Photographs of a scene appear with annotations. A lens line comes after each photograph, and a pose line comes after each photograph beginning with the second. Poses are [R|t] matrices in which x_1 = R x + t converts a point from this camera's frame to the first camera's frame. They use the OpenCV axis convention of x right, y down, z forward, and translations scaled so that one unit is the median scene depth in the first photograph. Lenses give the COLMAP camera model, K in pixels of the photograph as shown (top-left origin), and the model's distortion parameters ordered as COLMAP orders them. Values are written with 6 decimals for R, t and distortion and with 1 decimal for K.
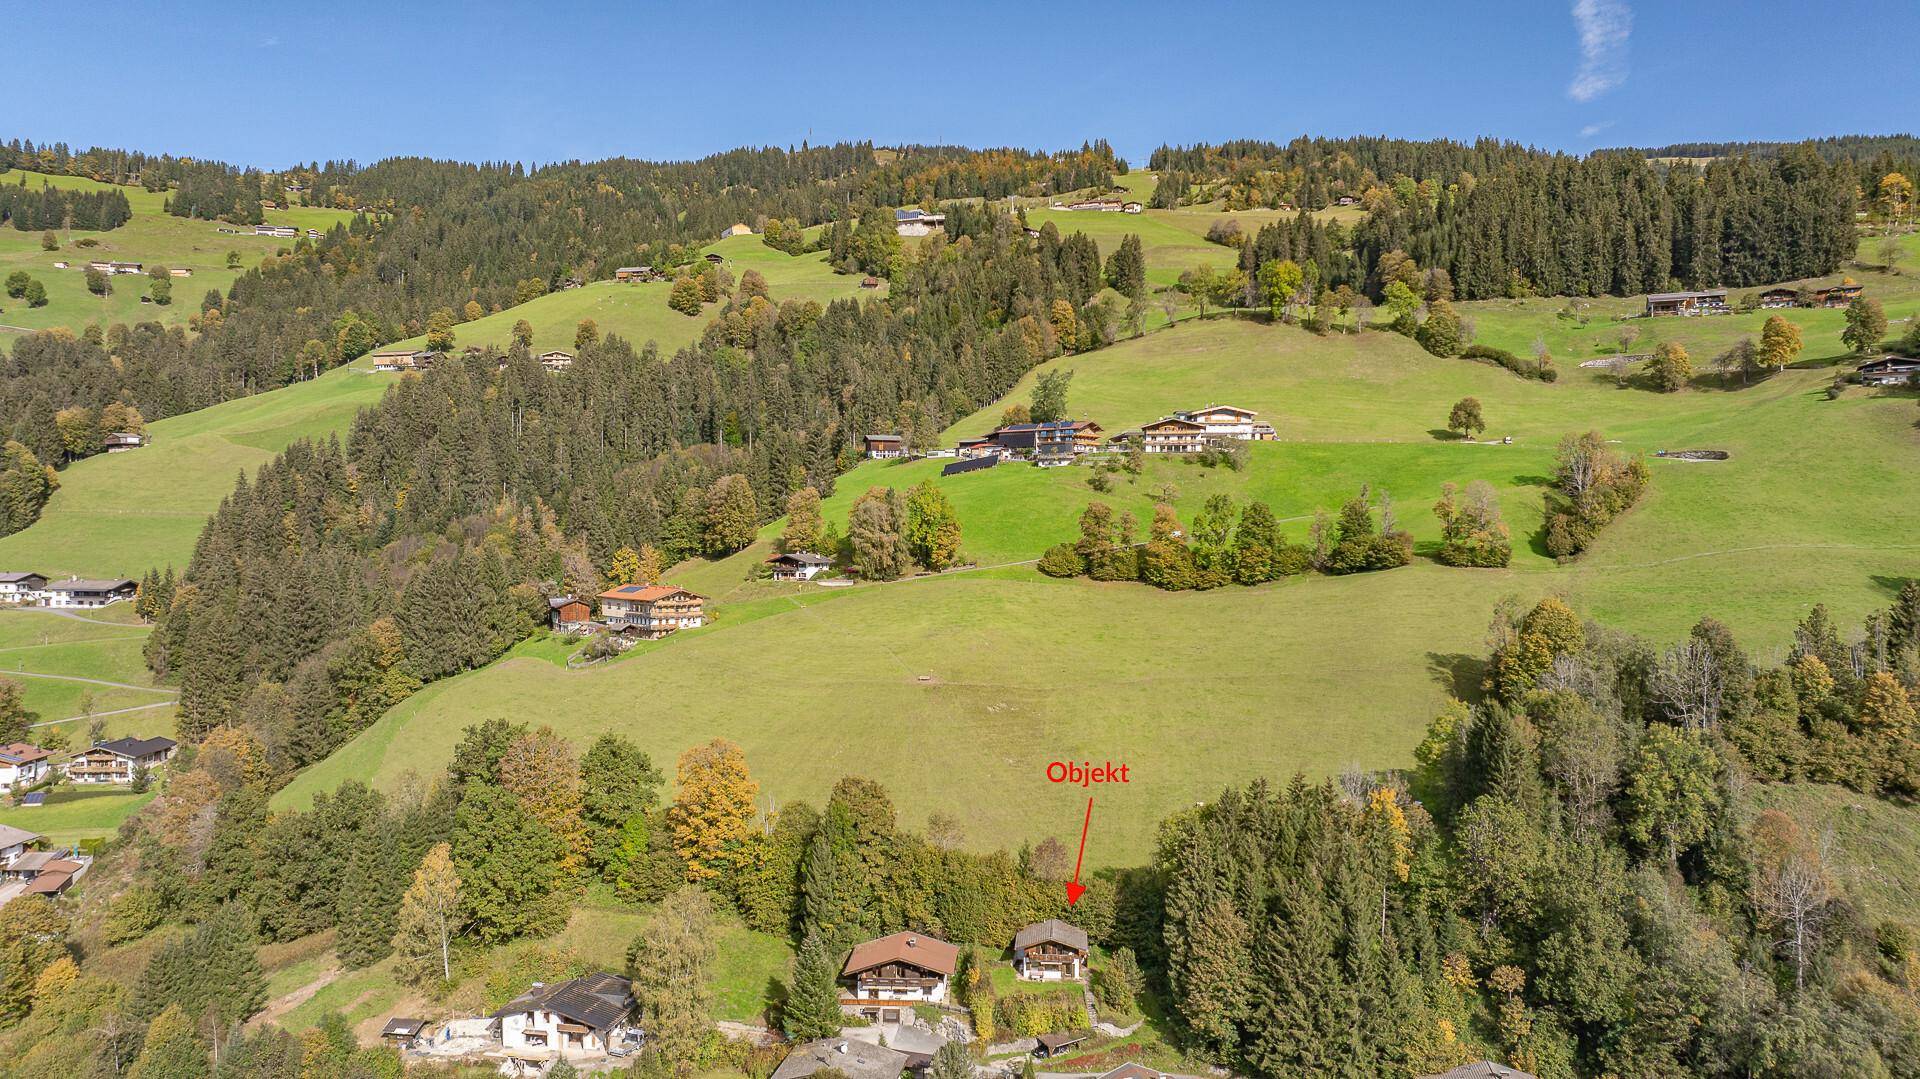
lens RADIAL K [[1349.6, 0, 967.8], [0, 1349.6, 542.5], [0, 0, 1]] dist [-0.032235, 0.030924]
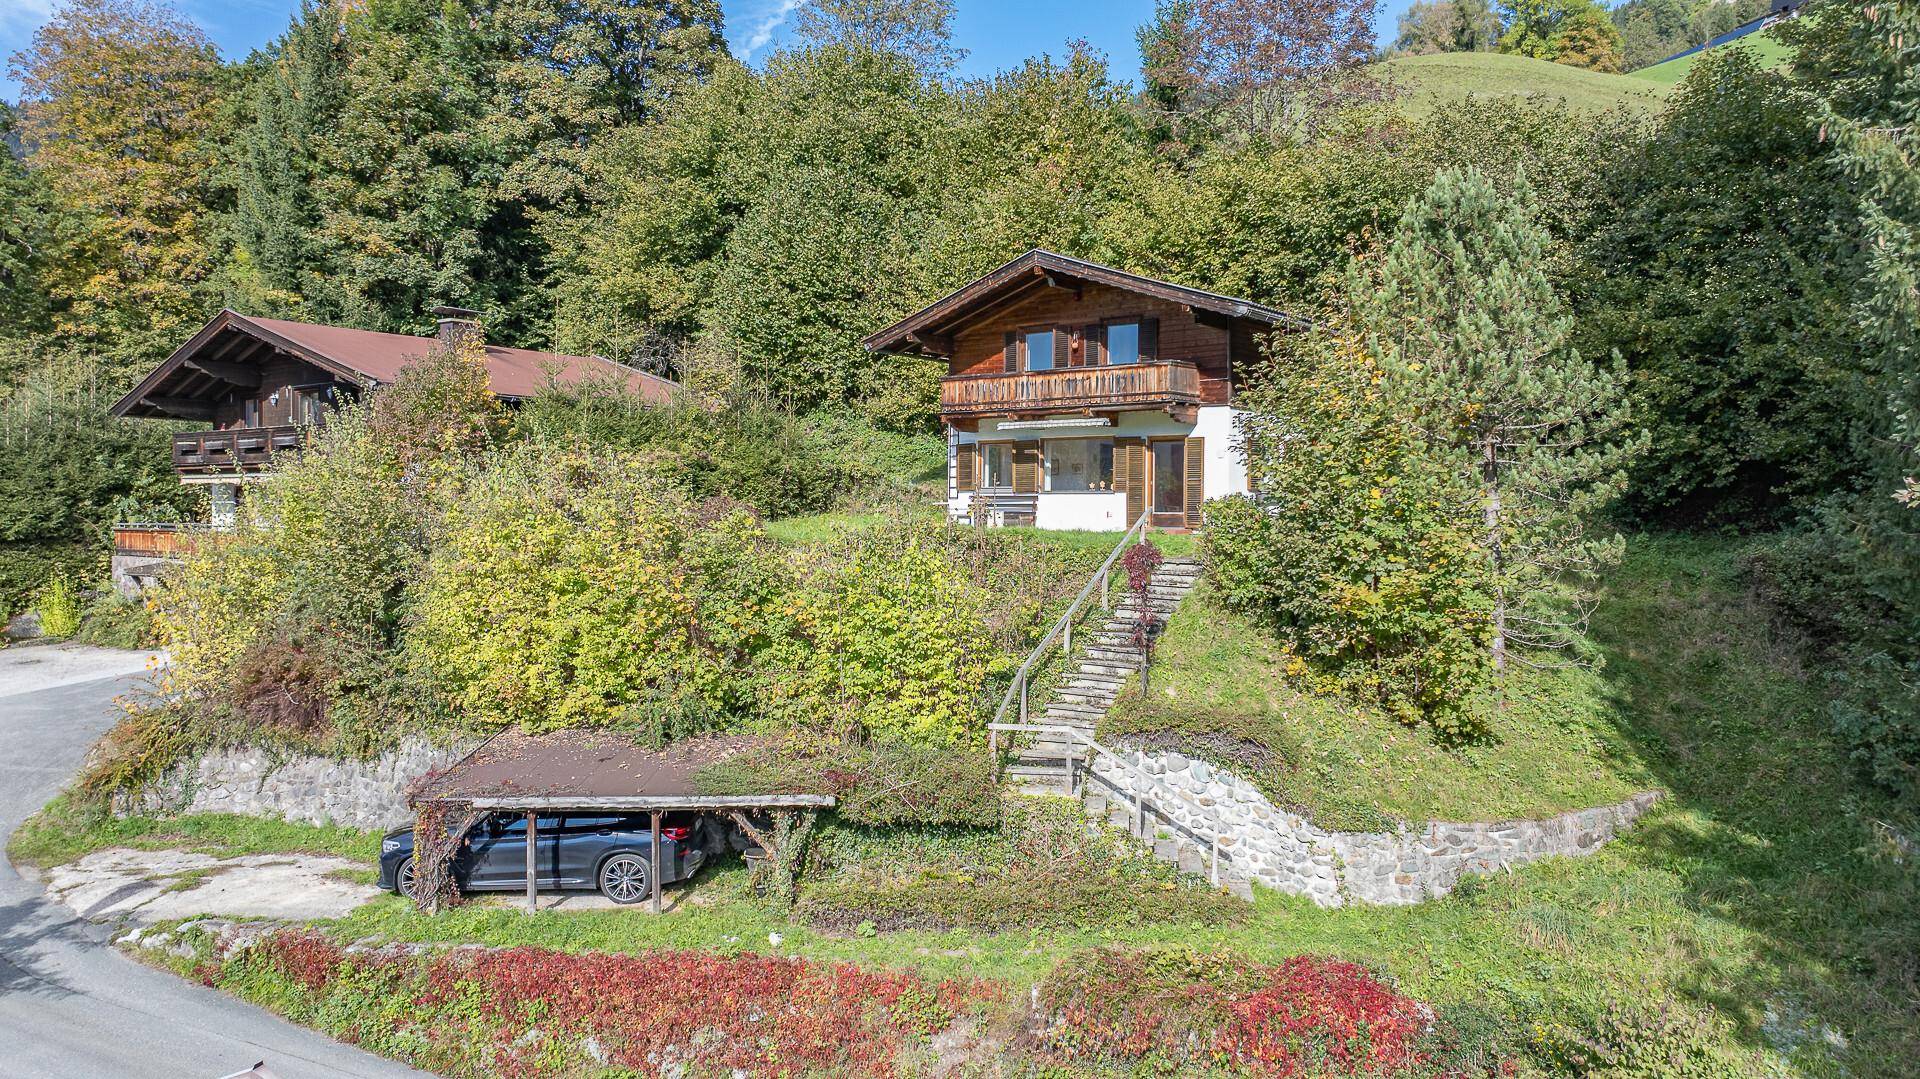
lens RADIAL K [[1349.6, 0, 964.1], [0, 1349.6, 532.6], [0, 0, 1]] dist [-0.032235, 0.030924]
pose [[0.824431, 0.012313, -0.565829, 0.066170], [-0.014501, 0.999895, 0.000631, 0.149343], [0.565777, 0.007685, 0.824523, 0.395417]]
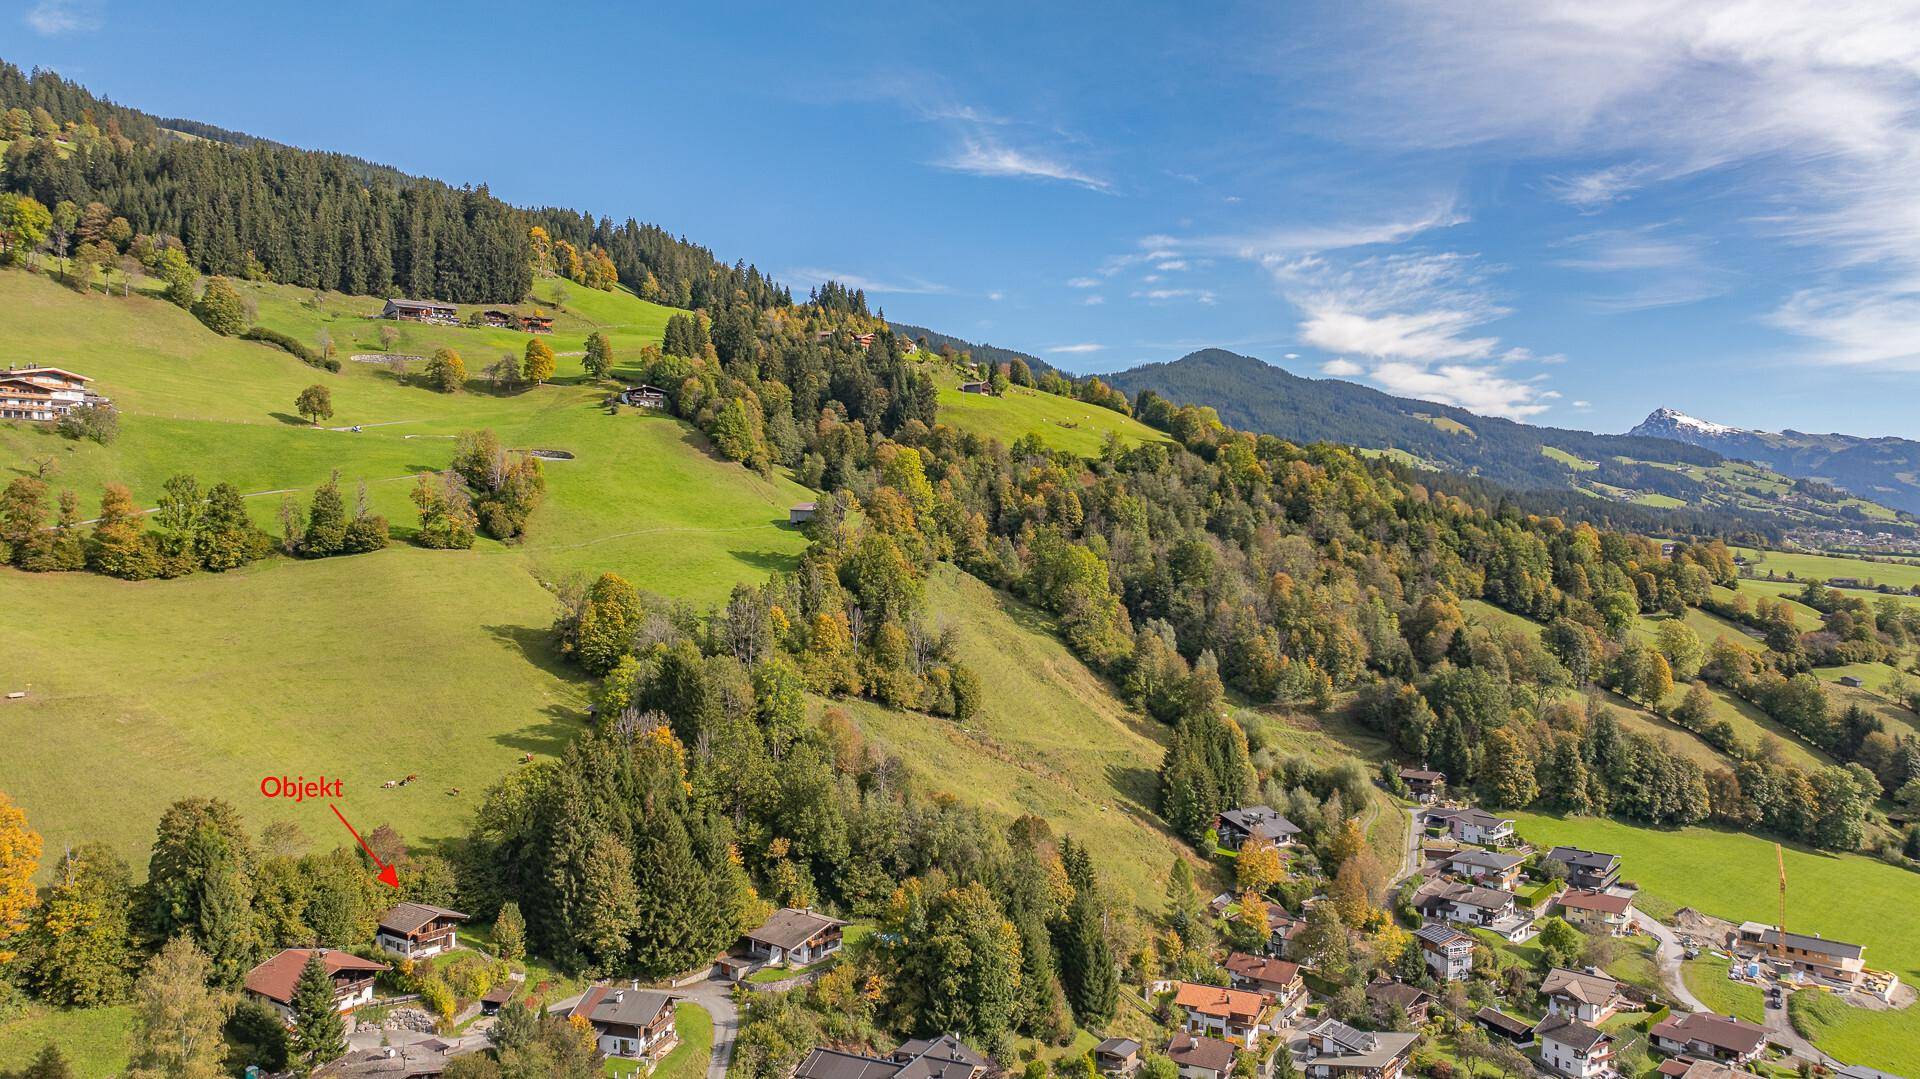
lens RADIAL K [[1349.6, 0, 961.7], [0, 1349.6, 552.6], [0, 0, 1]] dist [-0.032235, 0.030924]
pose [[0.491491, -0.017065, 0.870715, -0.288317], [-0.002321, 0.999779, 0.020904, -0.002037], [-0.870880, -0.012295, 0.491343, 0.068825]]
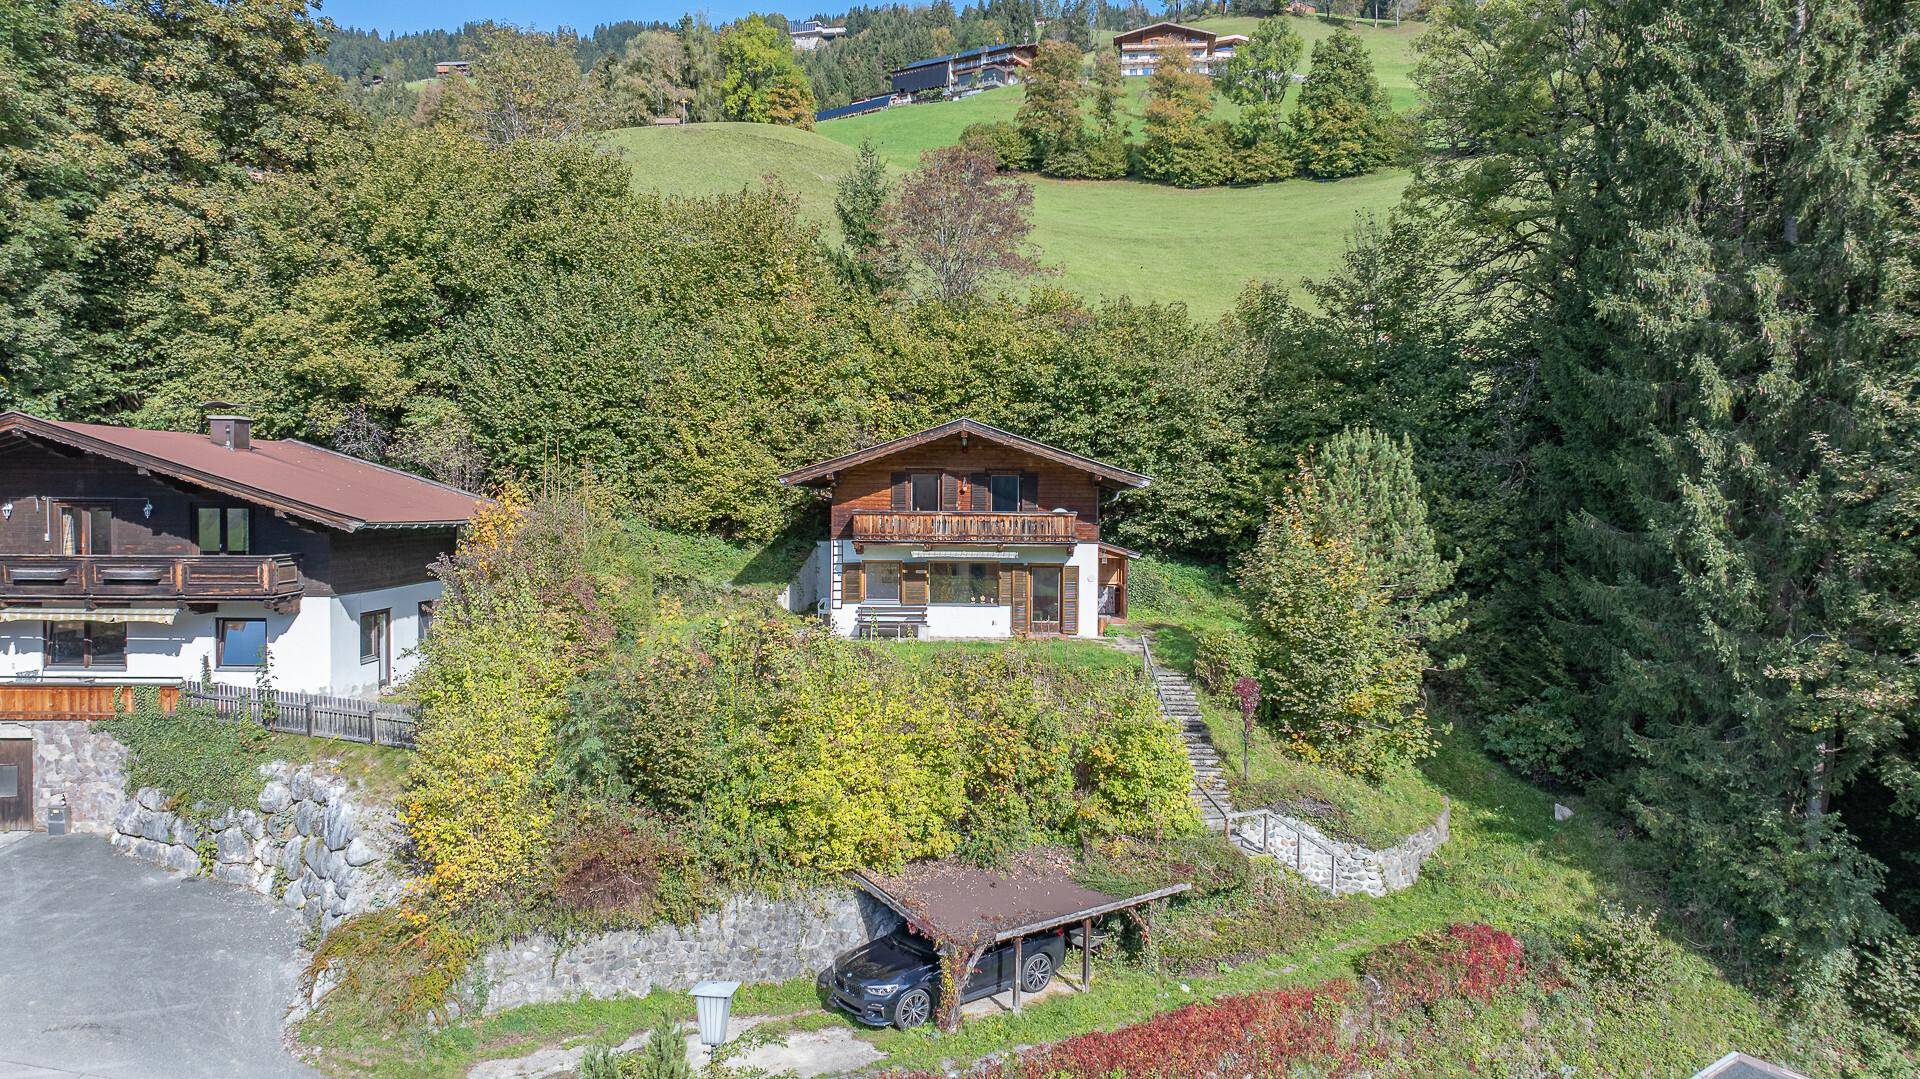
lens RADIAL K [[1349.6, 0, 966.5], [0, 1349.6, 530.6], [0, 0, 1]] dist [-0.032235, 0.030924]
pose [[0.998317, 0.005692, 0.057705, 0.023320], [-0.006337, 0.999919, 0.011004, 0.140756], [-0.057638, -0.011352, 0.998273, 0.366655]]
